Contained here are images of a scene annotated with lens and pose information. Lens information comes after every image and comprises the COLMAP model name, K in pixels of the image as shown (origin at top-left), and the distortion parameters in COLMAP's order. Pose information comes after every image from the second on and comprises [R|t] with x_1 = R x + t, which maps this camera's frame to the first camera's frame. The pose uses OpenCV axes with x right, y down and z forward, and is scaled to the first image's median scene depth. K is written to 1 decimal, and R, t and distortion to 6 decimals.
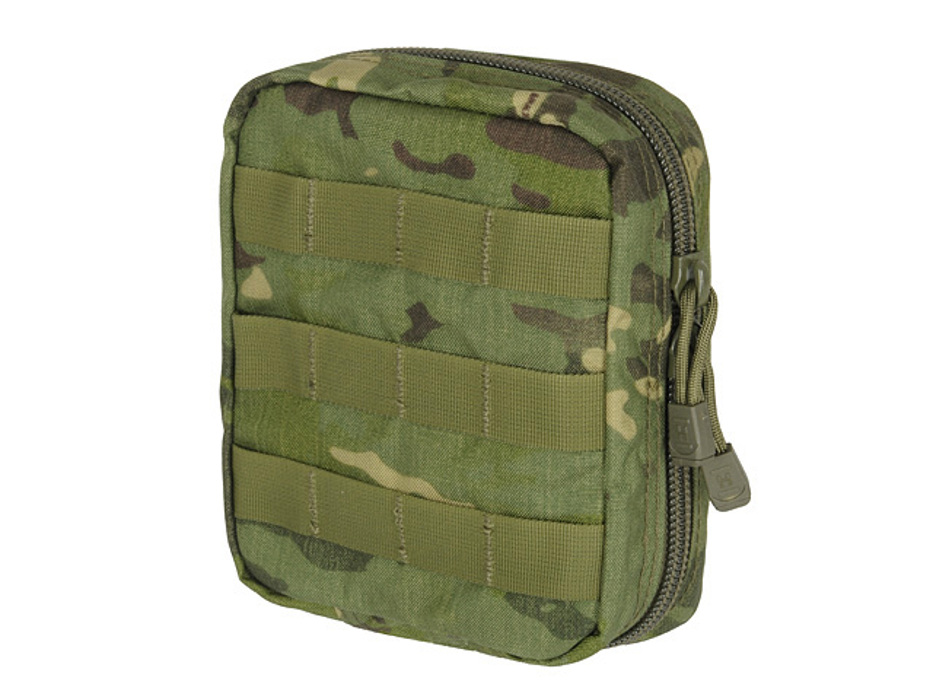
lens RADIAL K [[3264.2, 0, 465.7], [0, 3264.2, 348.7], [0, 0, 1]] dist [1.369150, 0.000000]
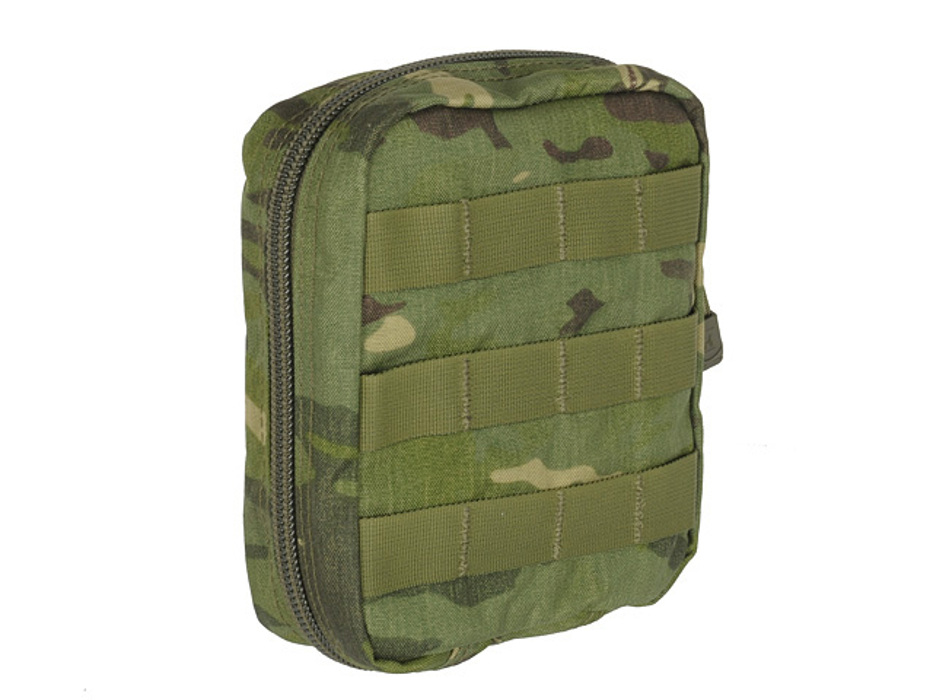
lens RADIAL K [[3264.2, 0, 467.6], [0, 3264.2, 310.4], [0, 0, 1]] dist [1.369150, 0.000000]
pose [[0.194968, -0.200662, 0.960064, -0.988658], [0.226846, 0.961533, 0.154902, -0.171965], [-0.954216, 0.187586, 0.232987, 0.792852]]
